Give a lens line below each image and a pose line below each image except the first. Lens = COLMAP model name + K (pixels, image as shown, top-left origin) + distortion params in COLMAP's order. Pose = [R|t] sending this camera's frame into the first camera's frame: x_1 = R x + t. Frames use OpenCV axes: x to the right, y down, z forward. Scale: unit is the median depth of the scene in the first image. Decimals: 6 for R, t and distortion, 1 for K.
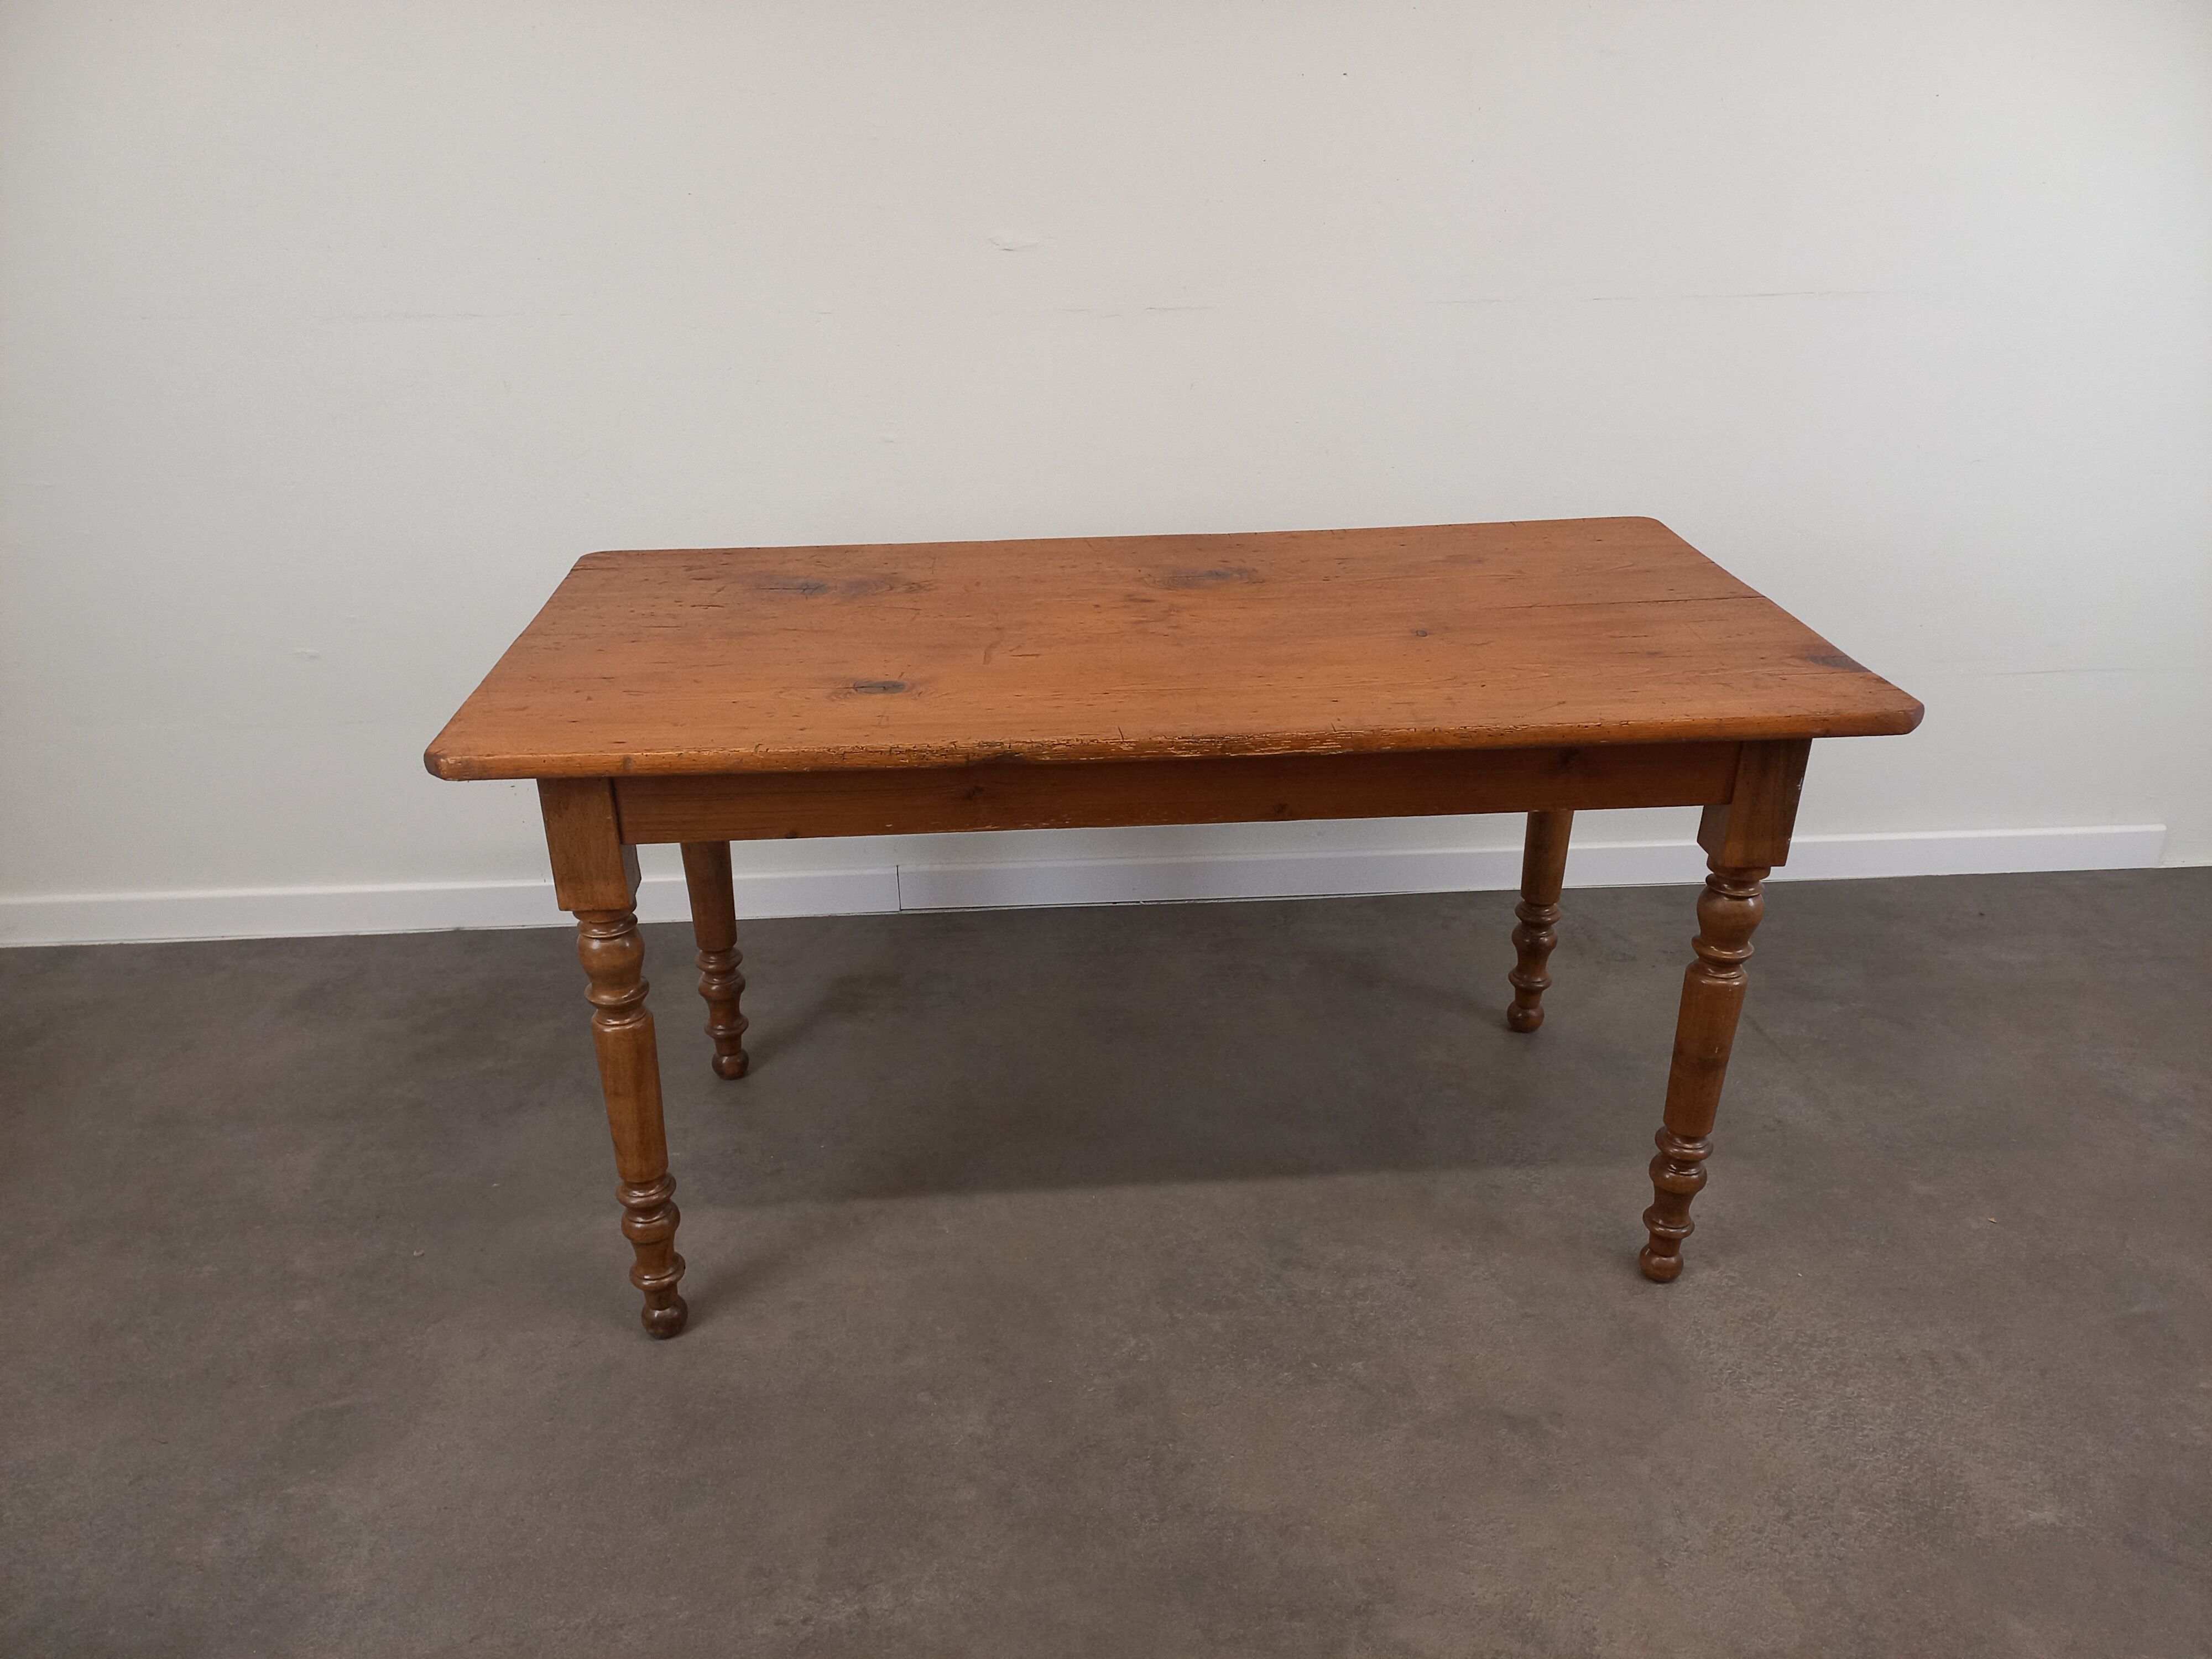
lens RADIAL K [[1629.5, 0, 1107.4], [0, 1629.5, 839.6], [0, 0, 1]] dist [0.051817, -0.037423]
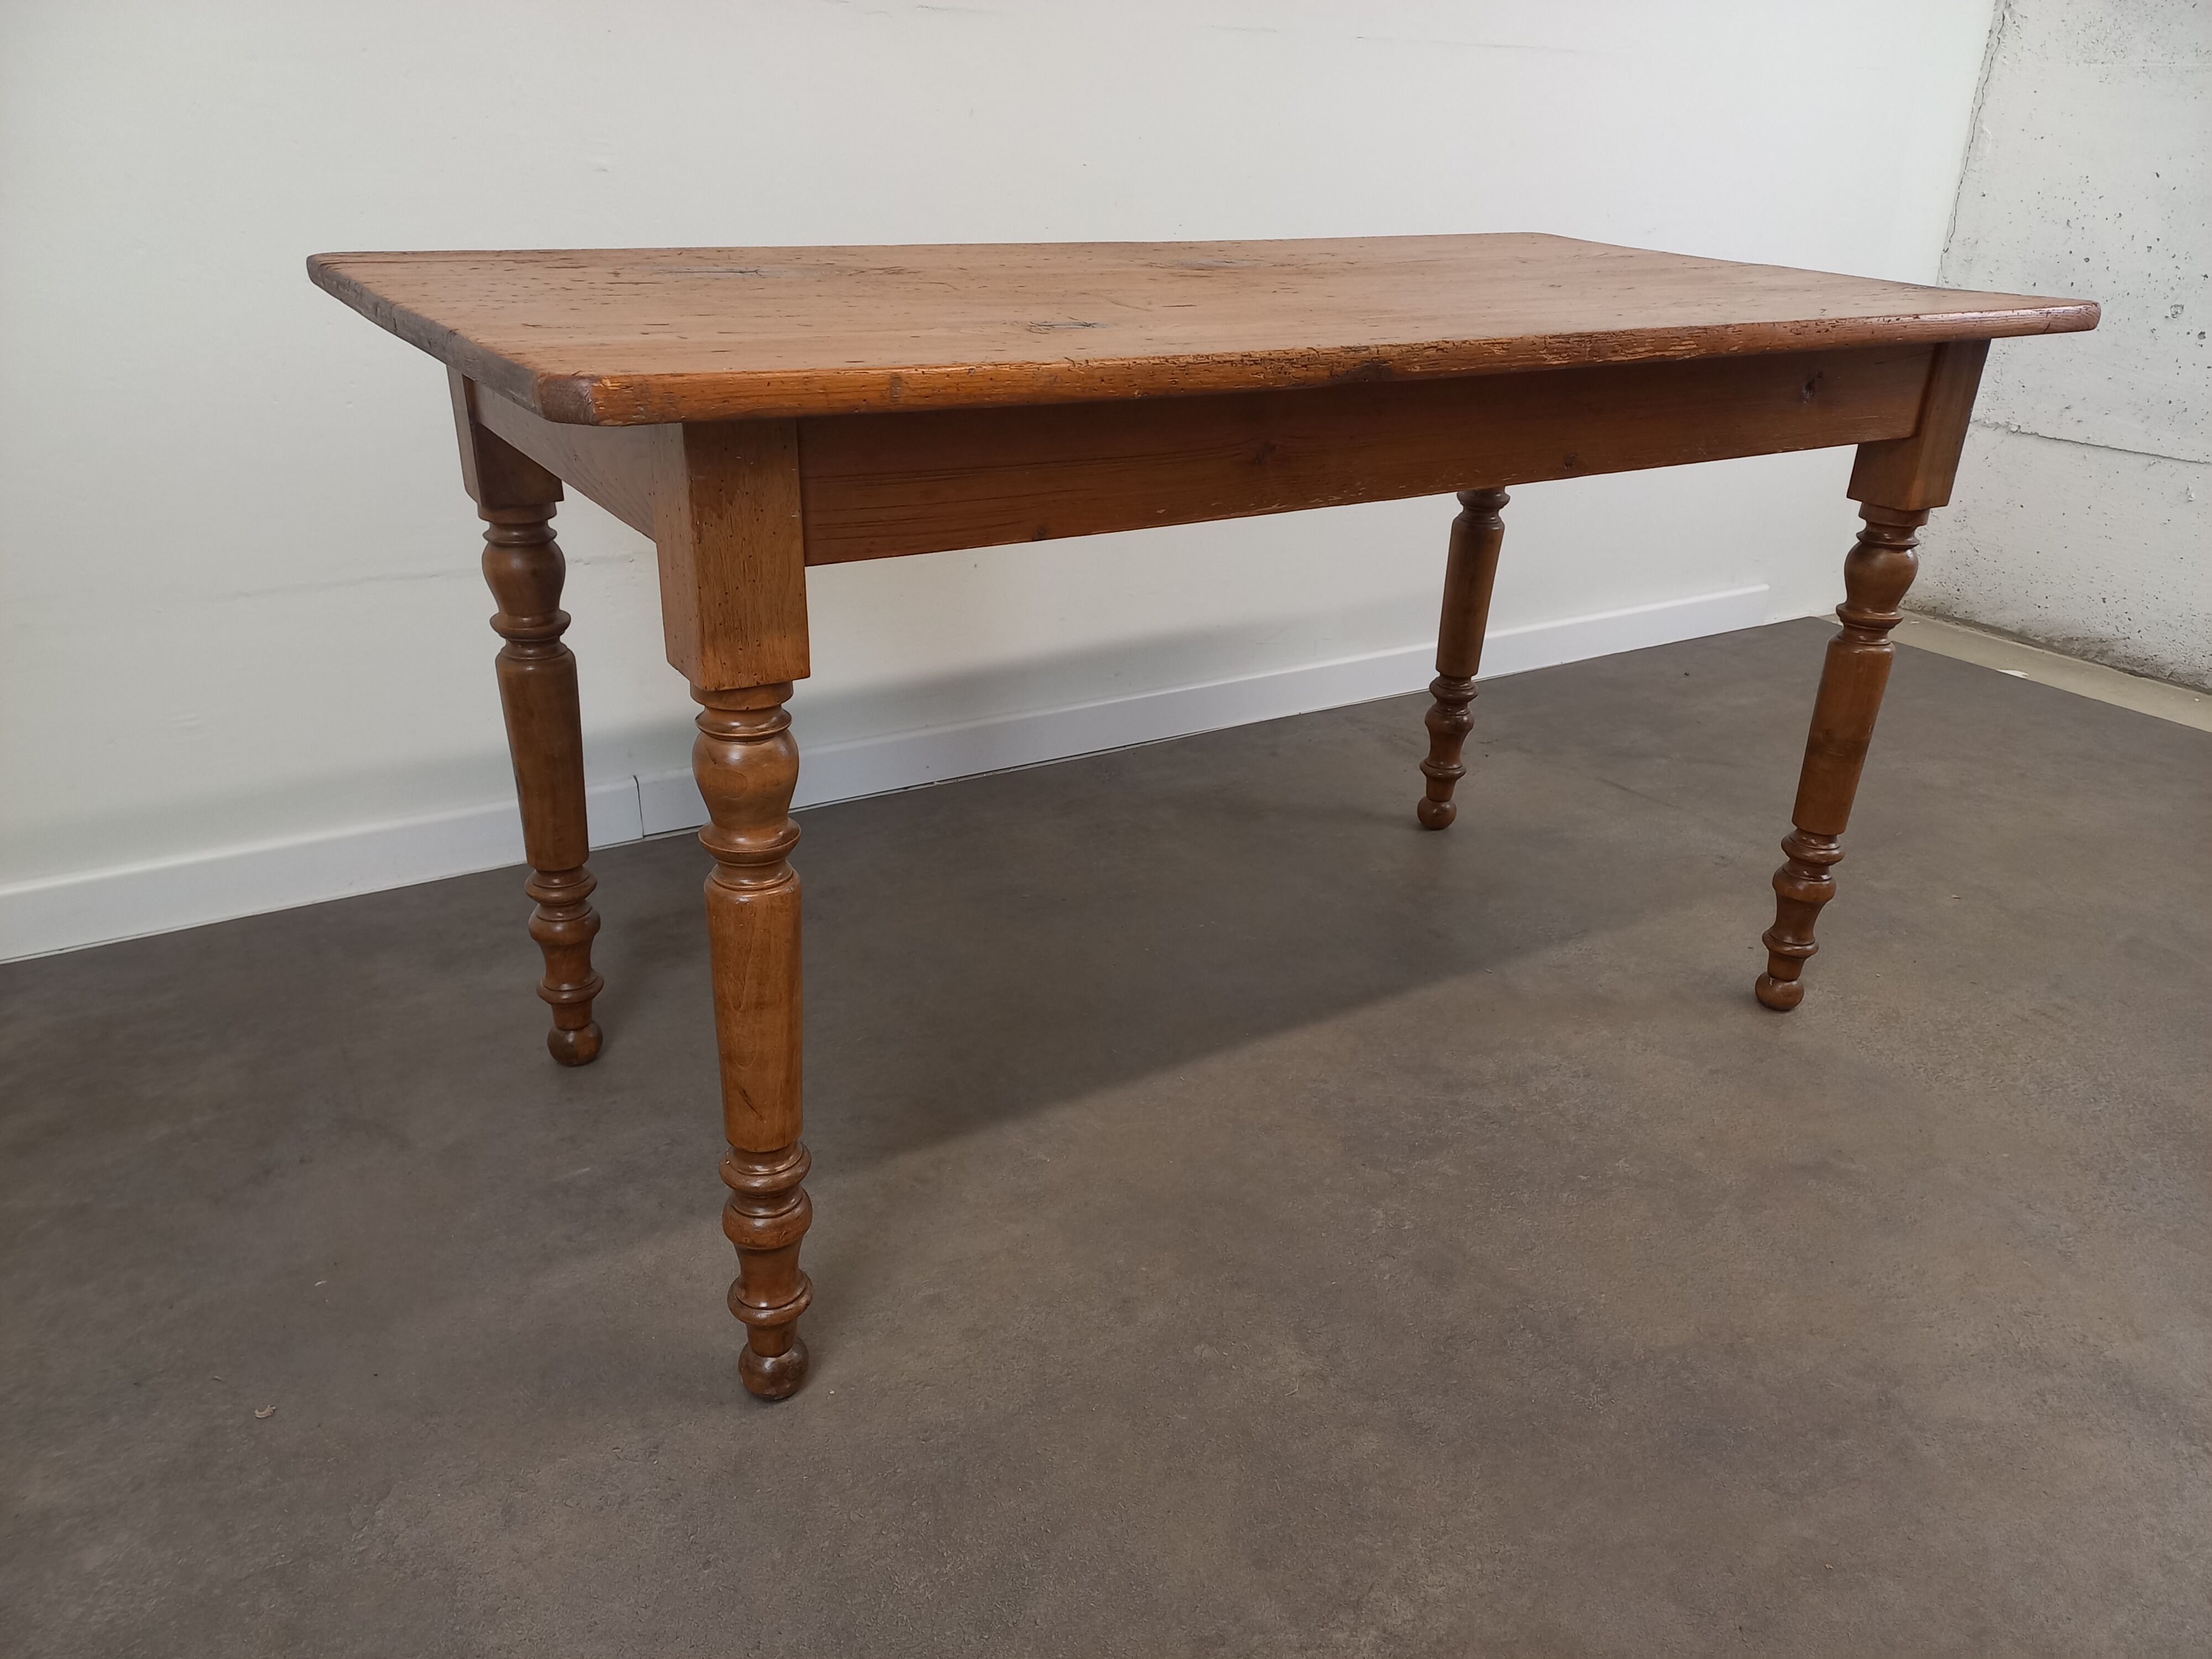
lens RADIAL K [[1625.5, 0, 1105.2], [0, 1625.5, 835.1], [0, 0, 1]] dist [0.036248, -0.008643]
pose [[0.880132, -0.158123, 0.447621, -0.430312], [0.165487, 0.985946, 0.022899, 0.094315], [-0.444951, 0.053922, 0.893930, 0.369514]]
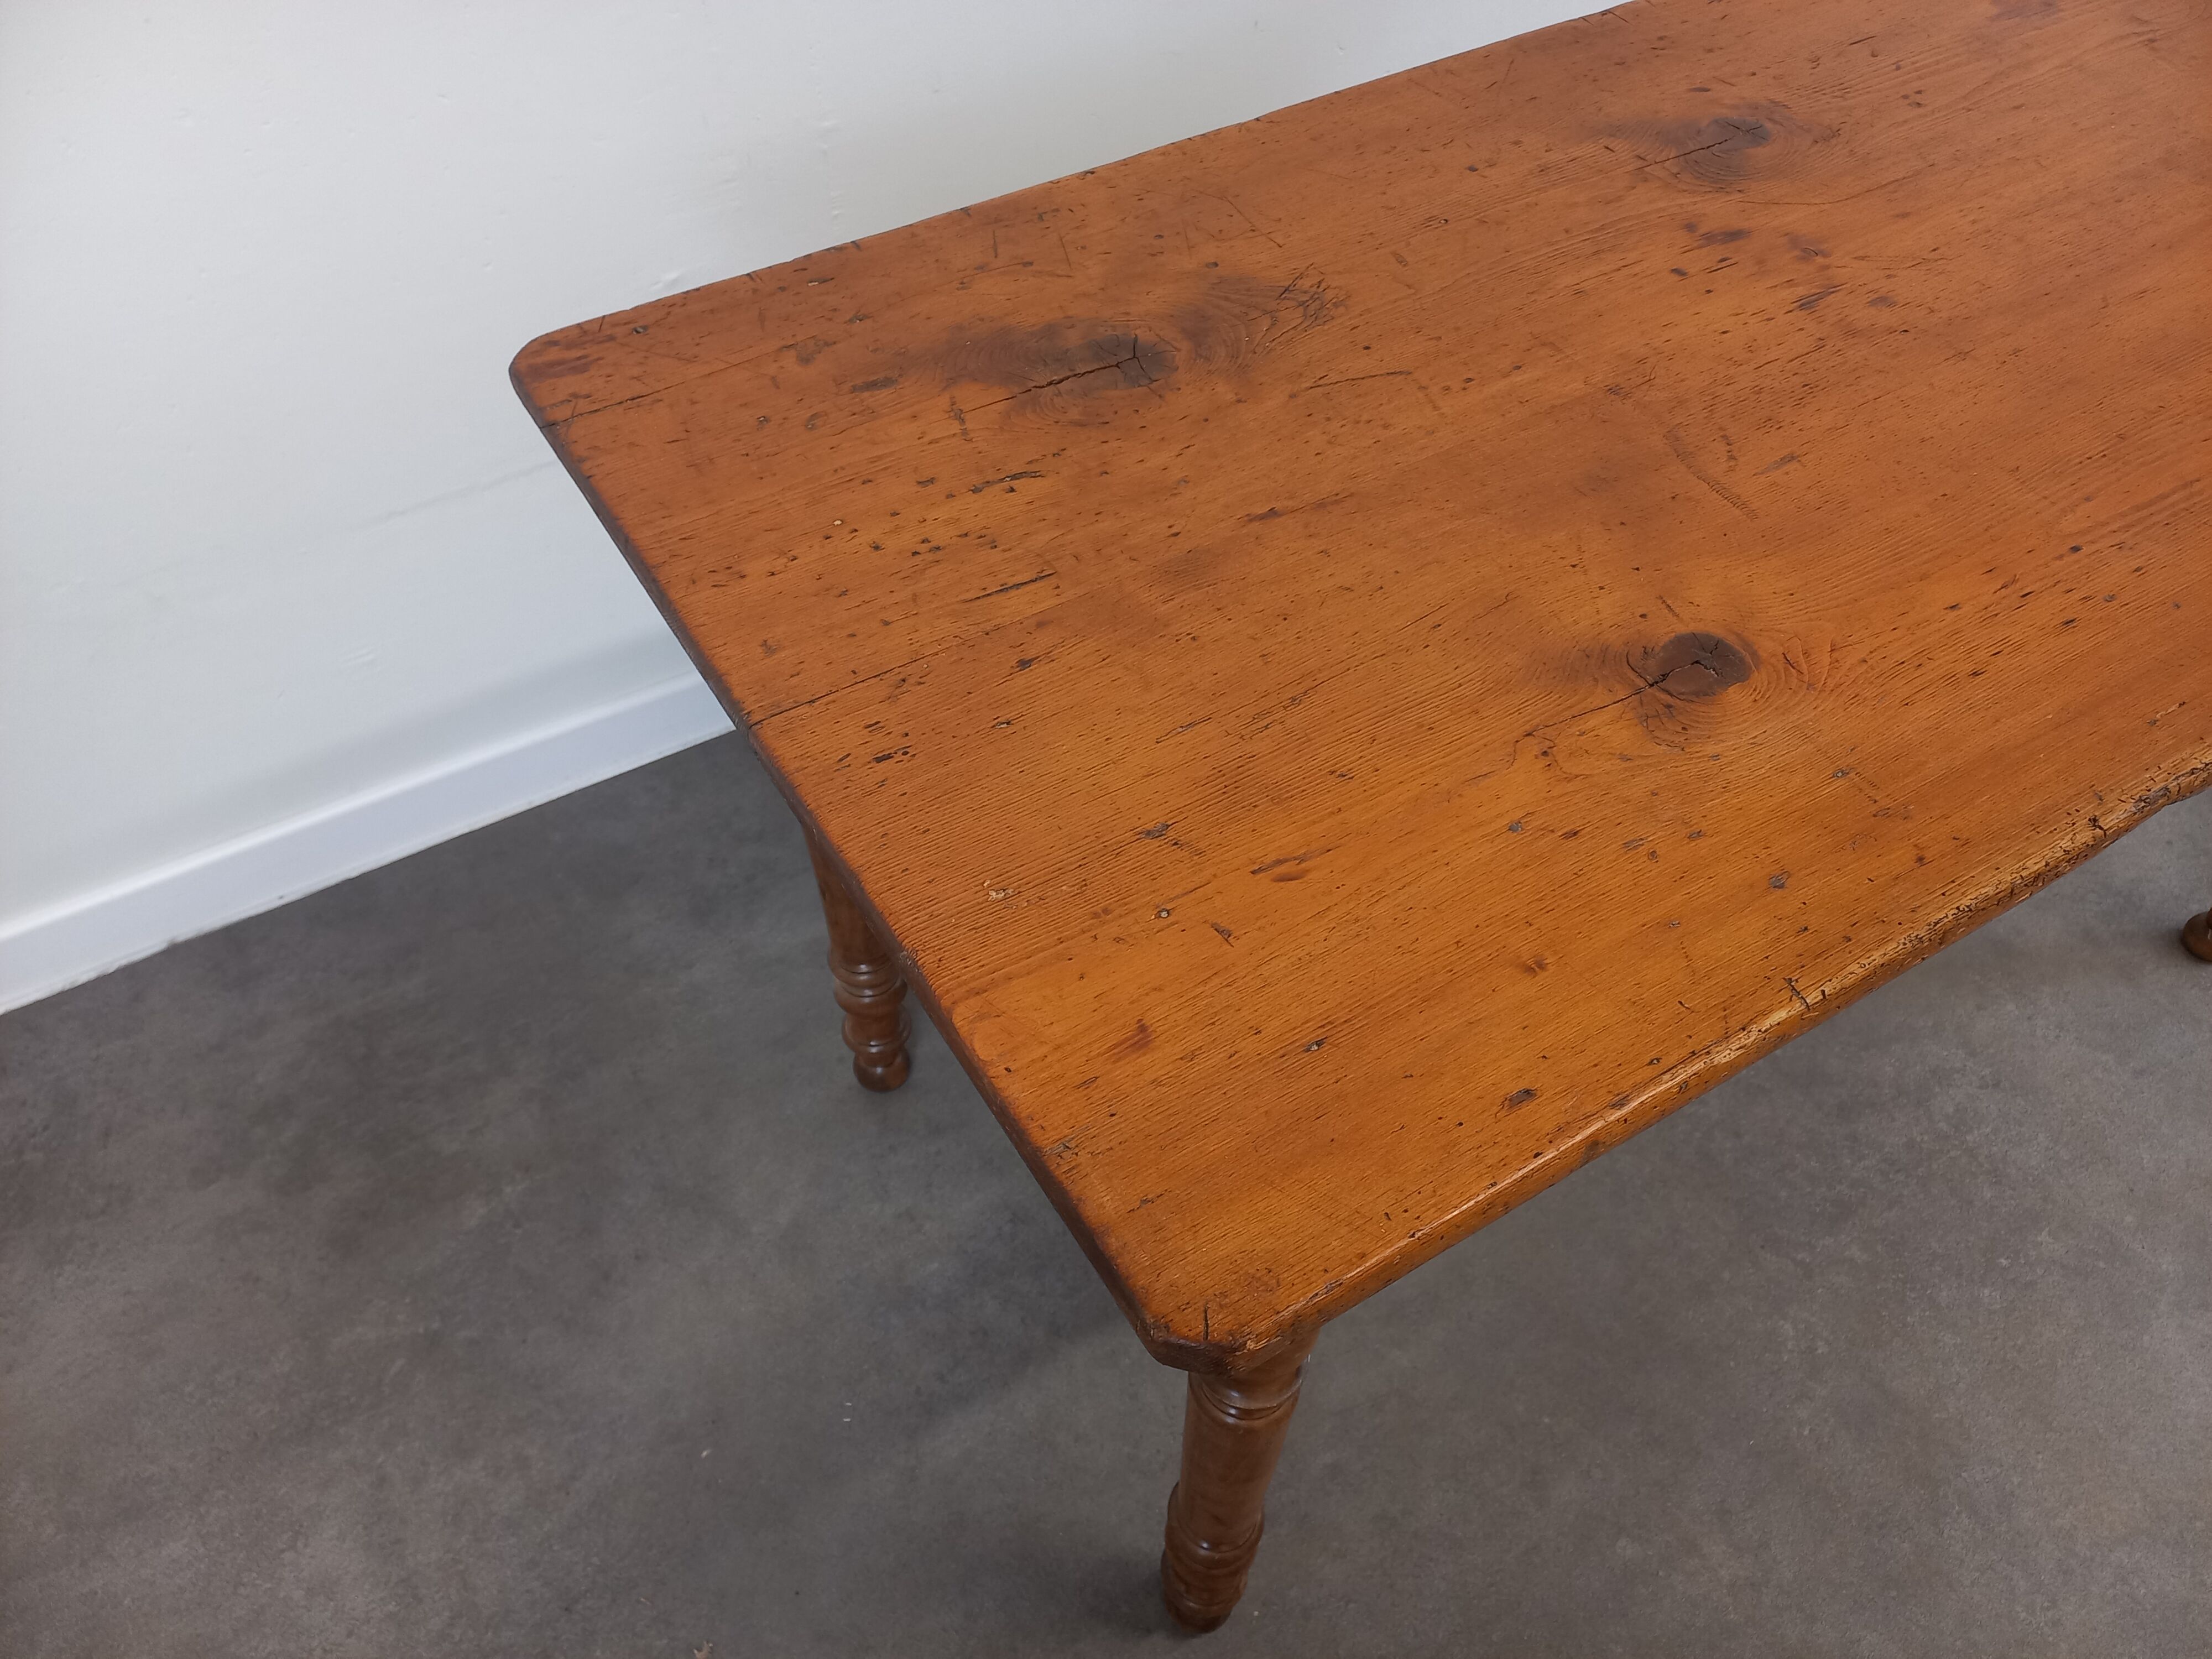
lens RADIAL K [[1636.3, 0, 1096.6], [0, 1636.3, 850.8], [0, 0, 1]] dist [0.047553, -0.039890]
pose [[0.889341, -0.340335, 0.305359, -0.421236], [0.179299, 0.873911, 0.451809, -0.270107], [-0.420623, -0.347062, 0.838227, 0.609305]]
